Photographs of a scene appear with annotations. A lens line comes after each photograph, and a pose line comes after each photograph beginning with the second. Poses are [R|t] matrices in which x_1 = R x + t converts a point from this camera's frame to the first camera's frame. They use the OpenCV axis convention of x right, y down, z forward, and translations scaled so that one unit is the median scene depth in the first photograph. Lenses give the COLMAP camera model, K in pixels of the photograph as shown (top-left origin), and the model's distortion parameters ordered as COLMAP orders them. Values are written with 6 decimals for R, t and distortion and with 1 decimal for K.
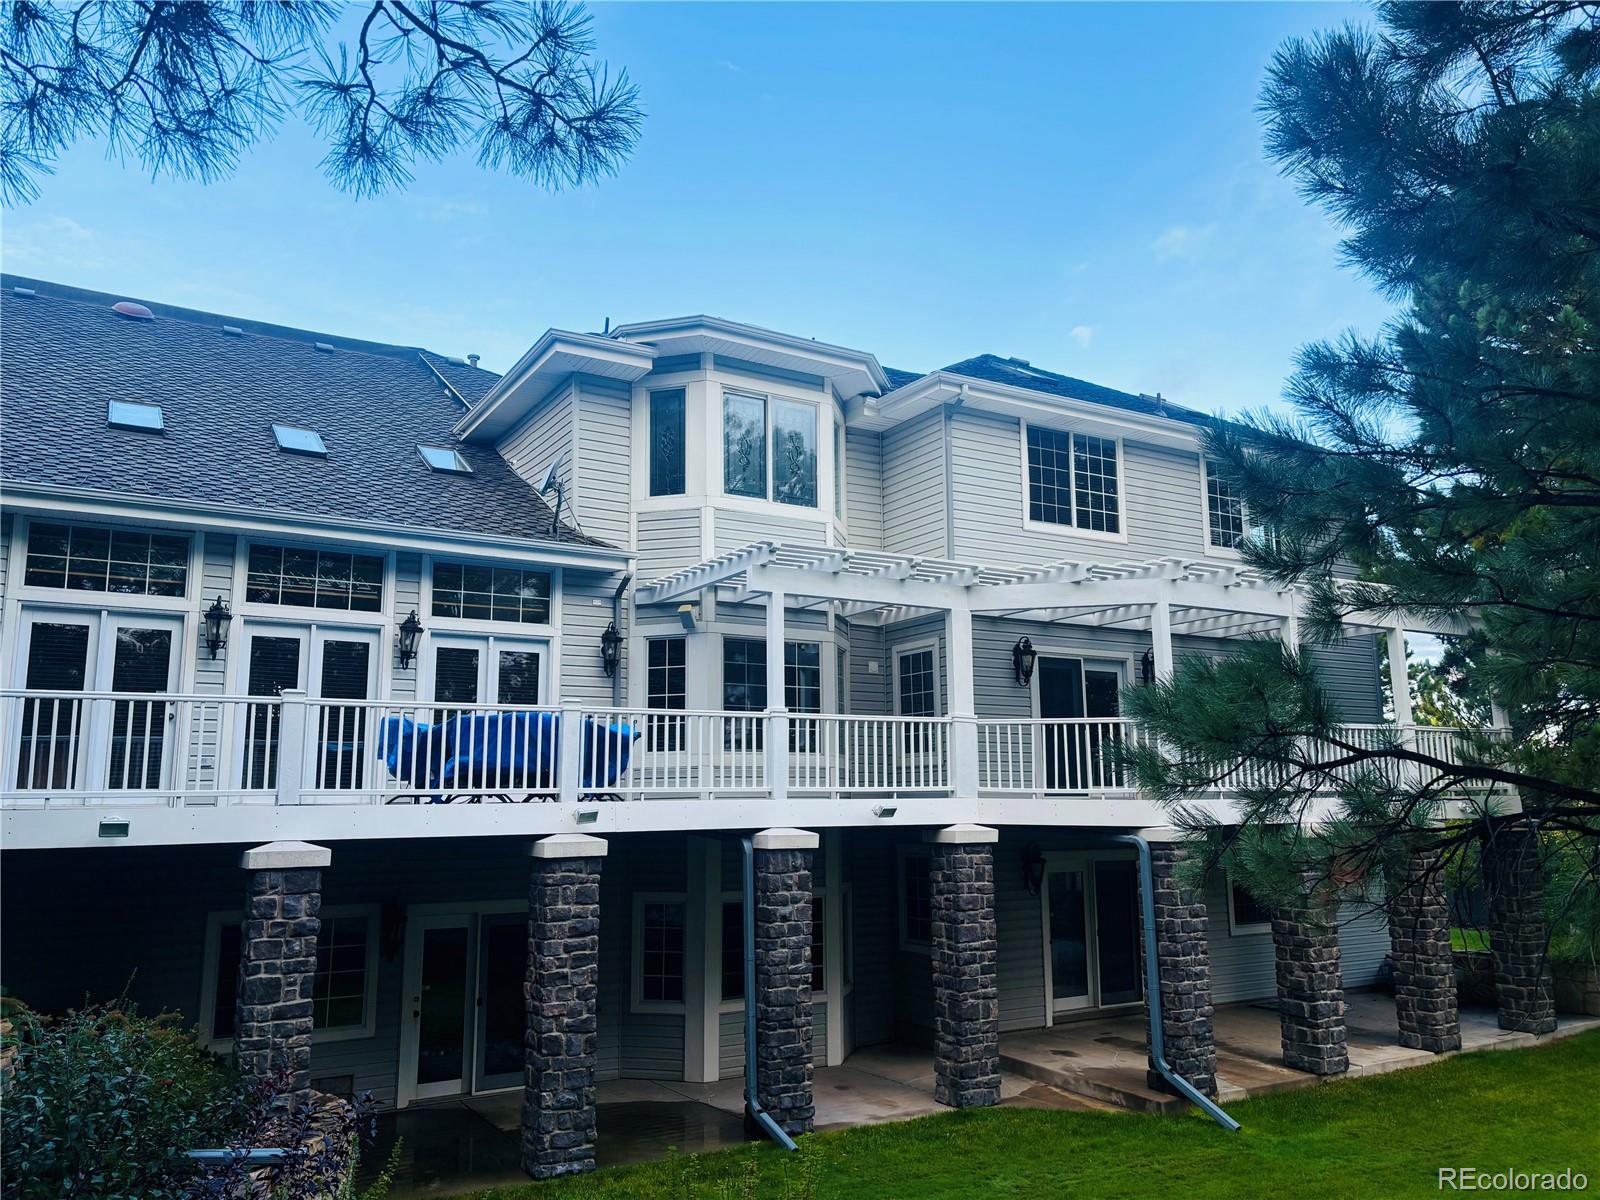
lens RADIAL K [[1198.5, 0, 800.0], [0, 1198.5, 600.0], [0, 0, 1]] dist [0.019918, 0.000403]
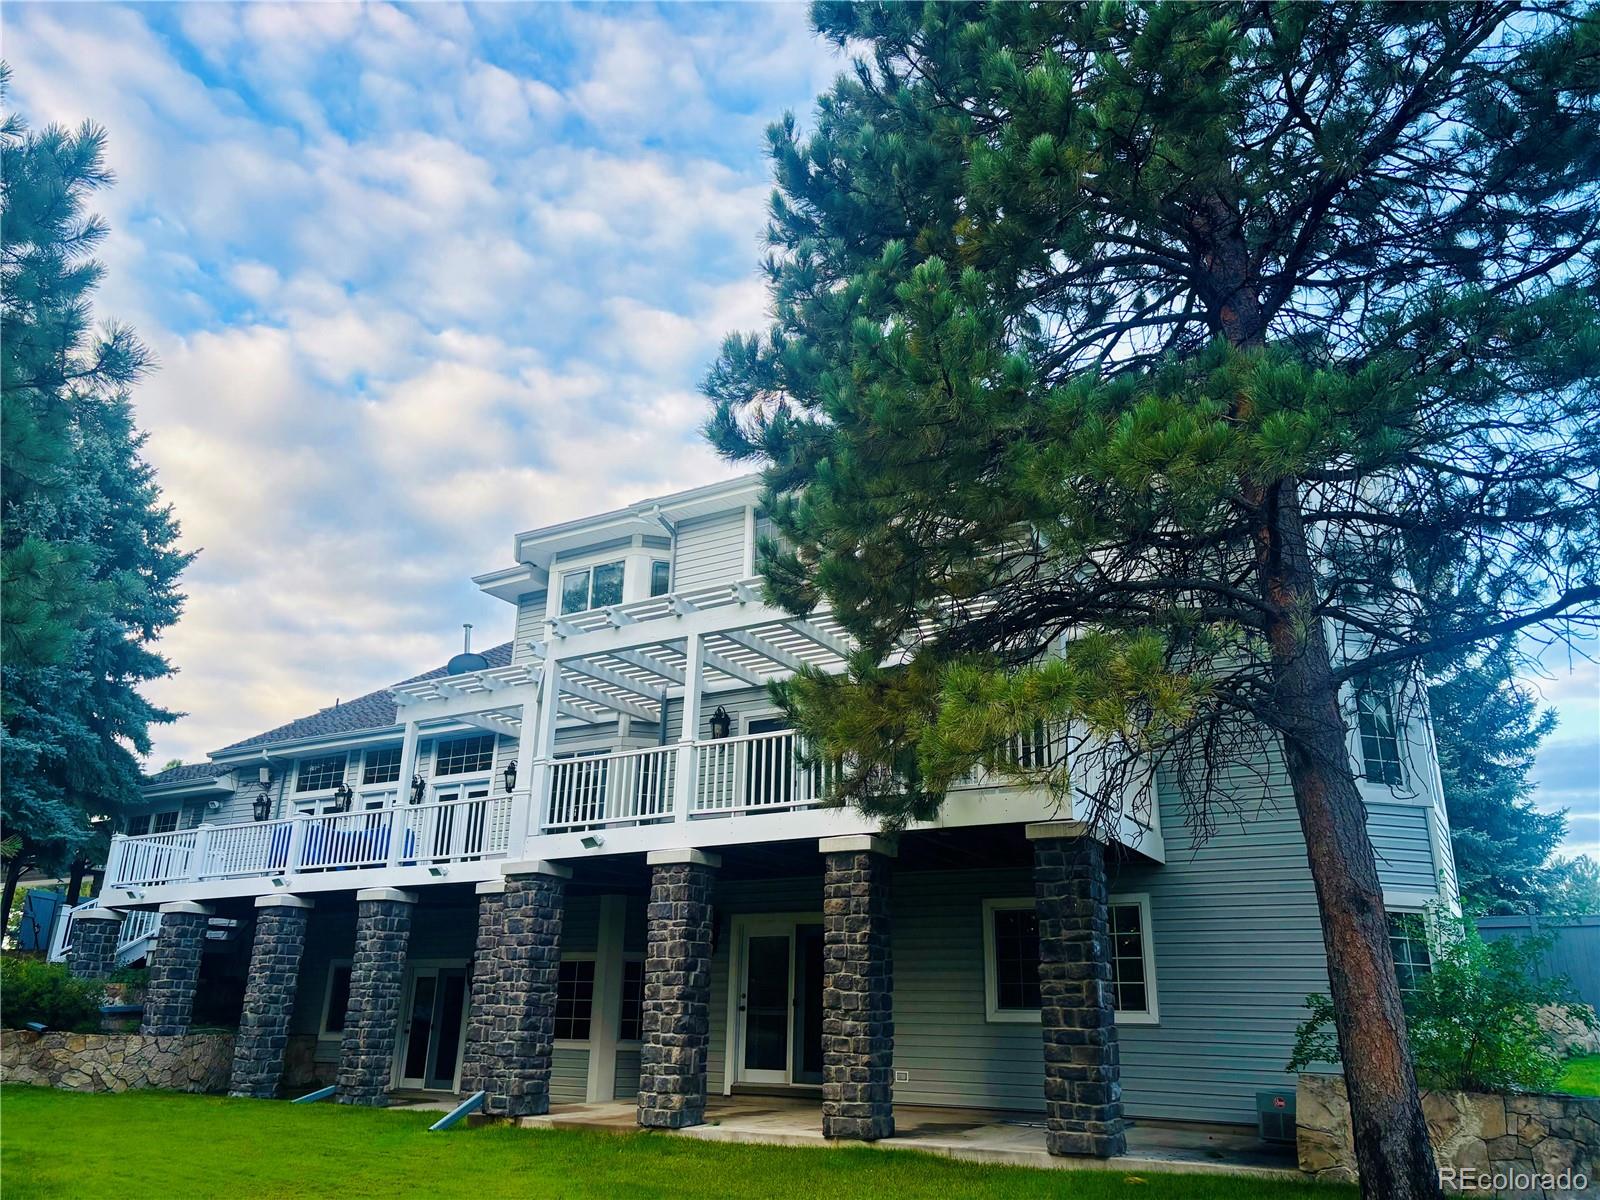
lens RADIAL K [[1198.5, 0, 800.0], [0, 1198.5, 600.0], [0, 0, 1]] dist [0.019918, 0.000403]
pose [[0.484943, -0.275184, -0.830123, 1.333003], [0.125589, 0.961279, -0.245295, 0.243762], [0.865481, 0.014700, 0.500726, 0.626843]]
